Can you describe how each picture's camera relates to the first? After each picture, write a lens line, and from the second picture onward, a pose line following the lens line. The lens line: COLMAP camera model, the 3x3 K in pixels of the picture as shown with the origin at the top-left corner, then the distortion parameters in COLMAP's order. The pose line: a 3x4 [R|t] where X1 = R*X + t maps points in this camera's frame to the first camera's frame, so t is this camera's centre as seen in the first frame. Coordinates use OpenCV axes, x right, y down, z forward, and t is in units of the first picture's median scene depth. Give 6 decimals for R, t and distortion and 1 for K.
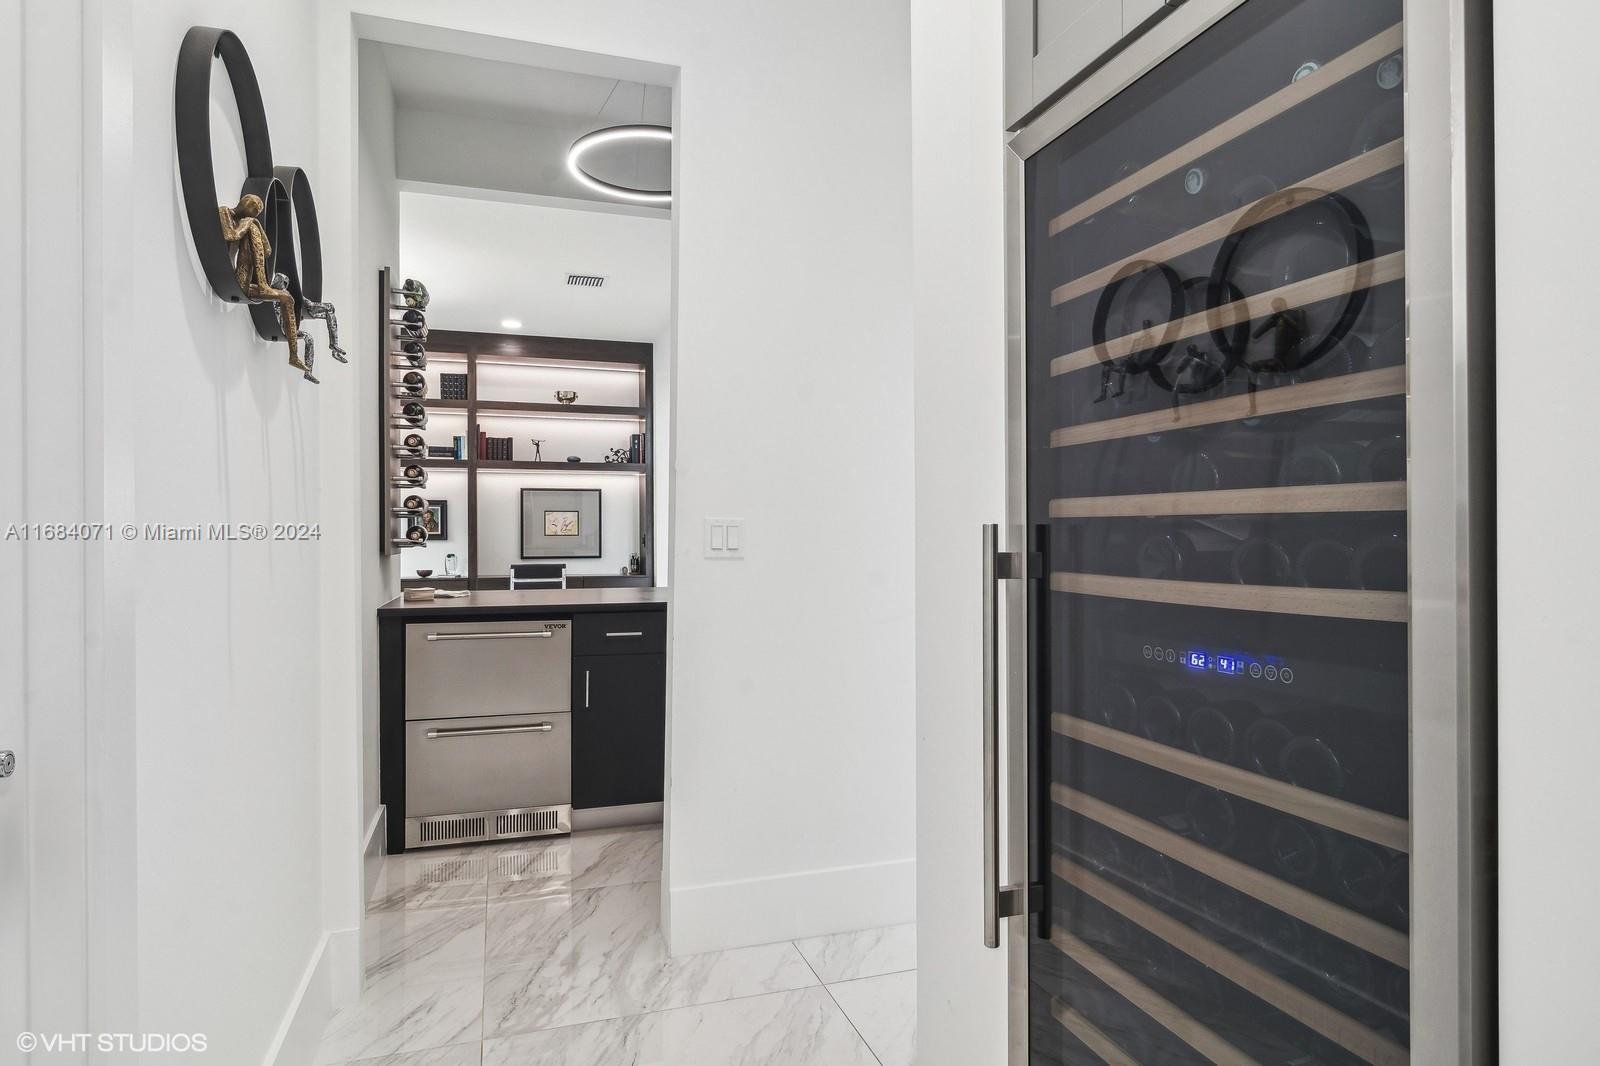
lens RADIAL K [[882.2, 0, 782.5], [0, 882.2, 541.8], [0, 0, 1]] dist [-0.000469, 0.002710]
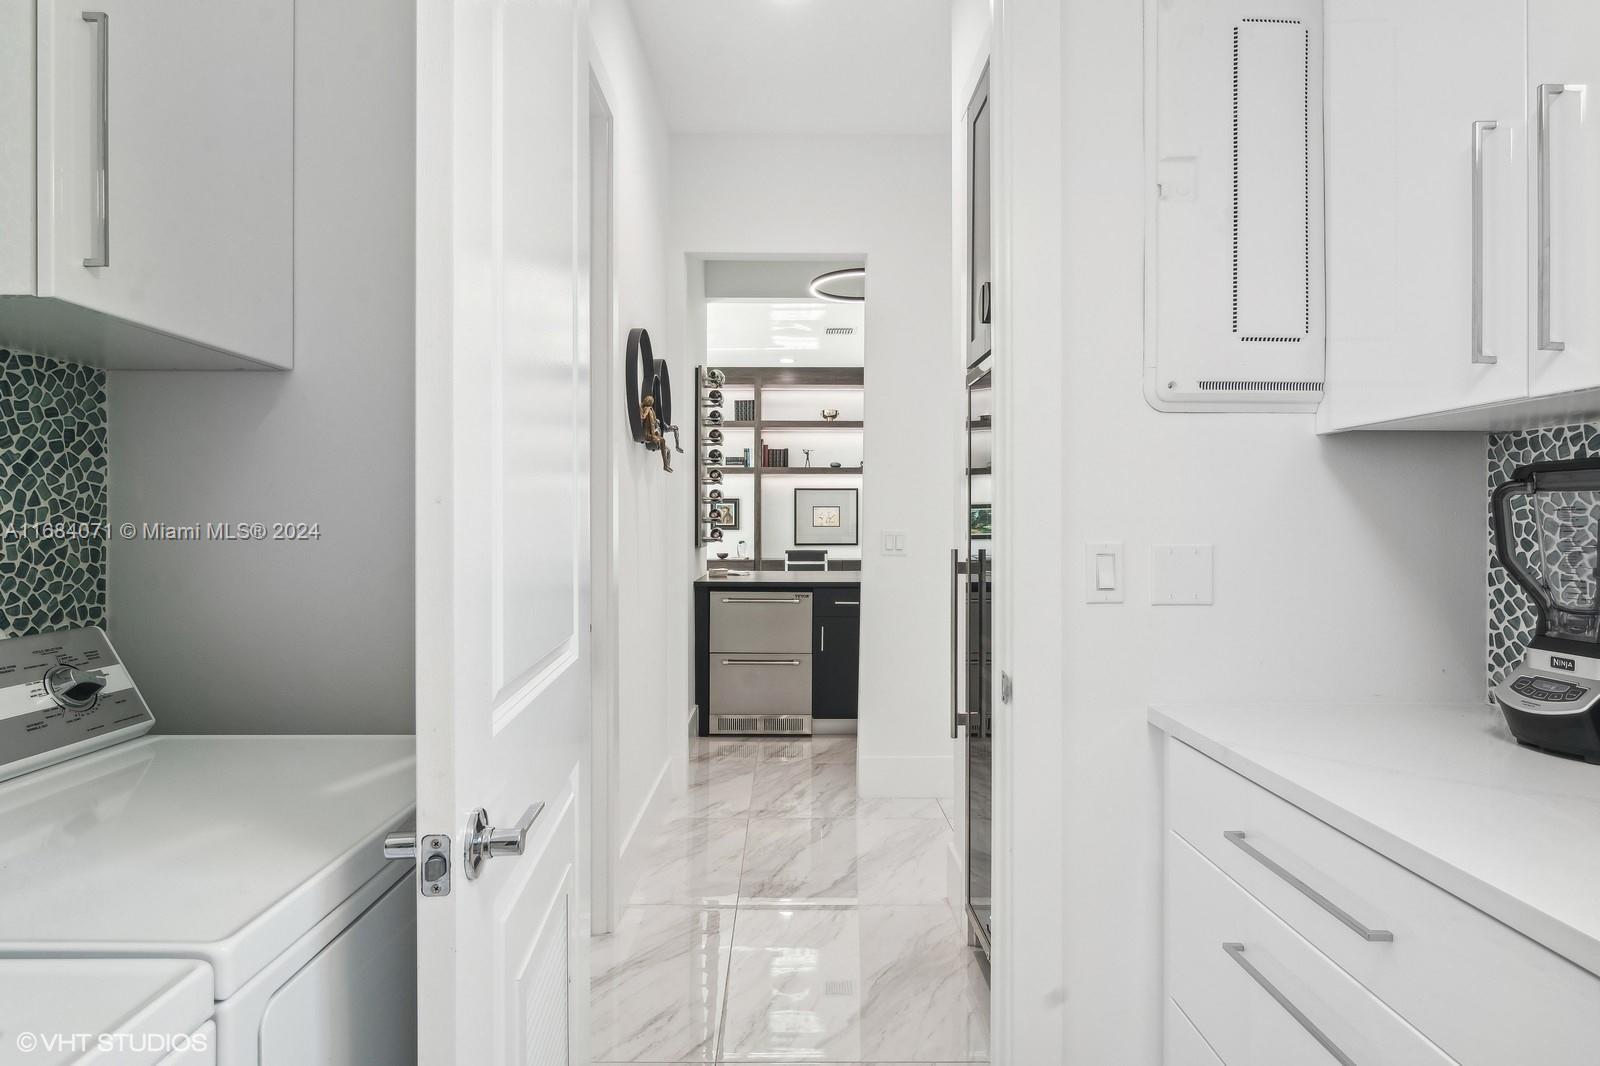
lens RADIAL K [[882.2, 0, 796.8], [0, 882.2, 520.9], [0, 0, 1]] dist [-0.000469, 0.002710]
pose [[0.954372, 0.003569, -0.298599, 0.081738], [-0.004279, 0.999989, -0.001725, -0.013388], [0.298590, 0.002924, 0.954377, -0.196490]]
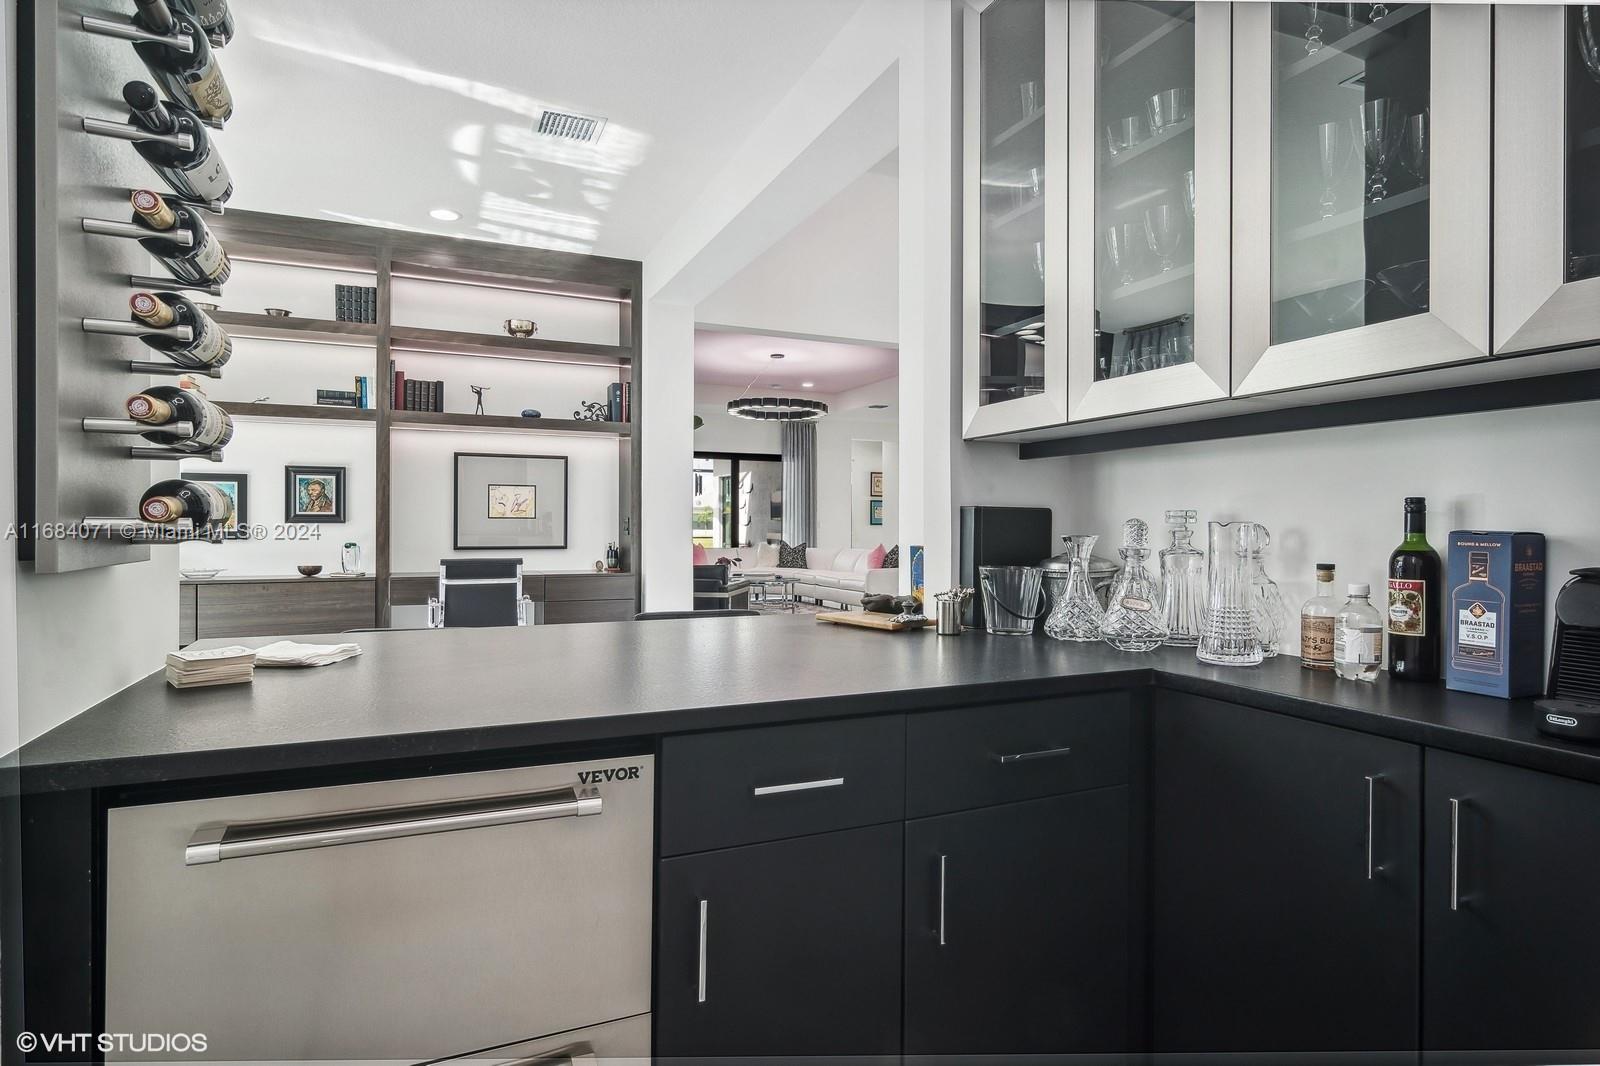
lens RADIAL K [[824.3, 0, 802.5], [0, 824.3, 526.2], [0, 0, 1]] dist [0.015405, 0.000037]
pose [[0.992177, 0.007978, 0.124587, -0.100676], [-0.007801, 0.999968, -0.001908, -0.001062], [-0.124599, 0.000921, 0.992207, 0.300765]]
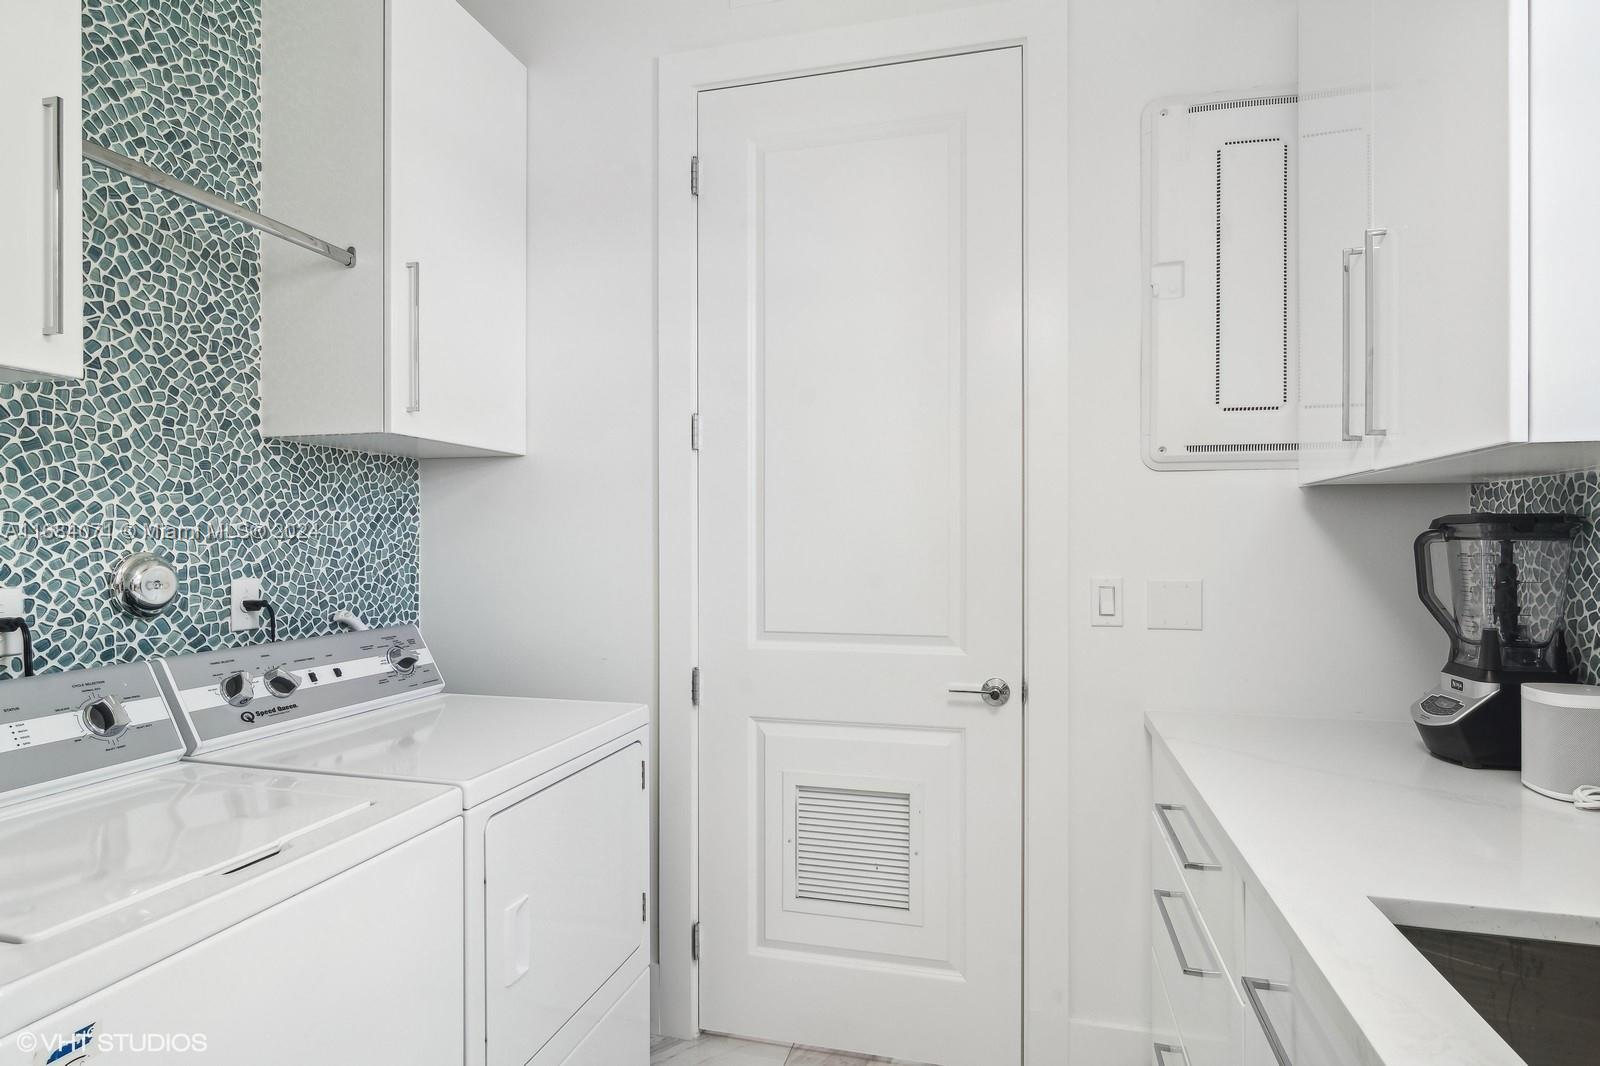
lens RADIAL K [[882.2, 0, 790.4], [0, 882.2, 543.9], [0, 0, 1]] dist [-0.000469, 0.002710]
pose [[0.840908, 0.004876, -0.541157, 0.153497], [-0.004240, 0.999988, 0.002423, -0.019224], [0.541162, 0.000257, 0.840918, -0.244597]]
